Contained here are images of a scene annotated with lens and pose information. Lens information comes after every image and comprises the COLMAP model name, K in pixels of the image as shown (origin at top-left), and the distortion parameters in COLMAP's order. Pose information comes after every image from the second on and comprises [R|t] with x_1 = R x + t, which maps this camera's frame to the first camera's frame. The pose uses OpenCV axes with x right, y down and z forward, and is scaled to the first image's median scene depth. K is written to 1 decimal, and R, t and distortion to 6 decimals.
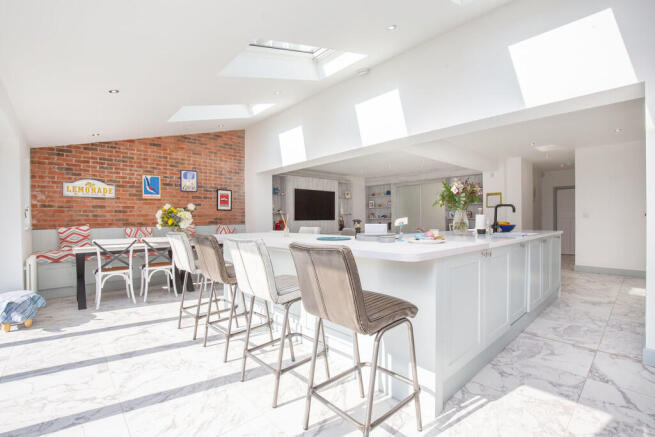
lens RADIAL K [[300.5, 0, 329.2], [0, 300.5, 218.1], [0, 0, 1]] dist [-0.023860, -0.000116]
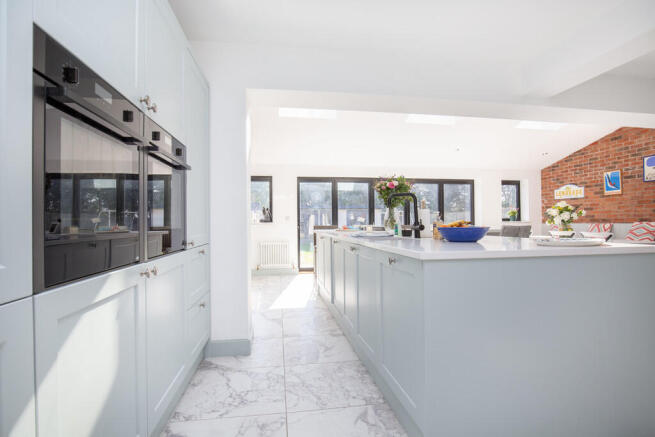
lens RADIAL K [[340.9, 0, 328.4], [0, 340.9, 217.7], [0, 0, 1]] dist [-0.000235, 0.000042]
pose [[-0.563688, 0.002013, -0.825986, 0.854673], [0.009498, 0.999947, -0.004045, 0.006257], [0.825933, -0.010125, -0.563677, 0.851125]]
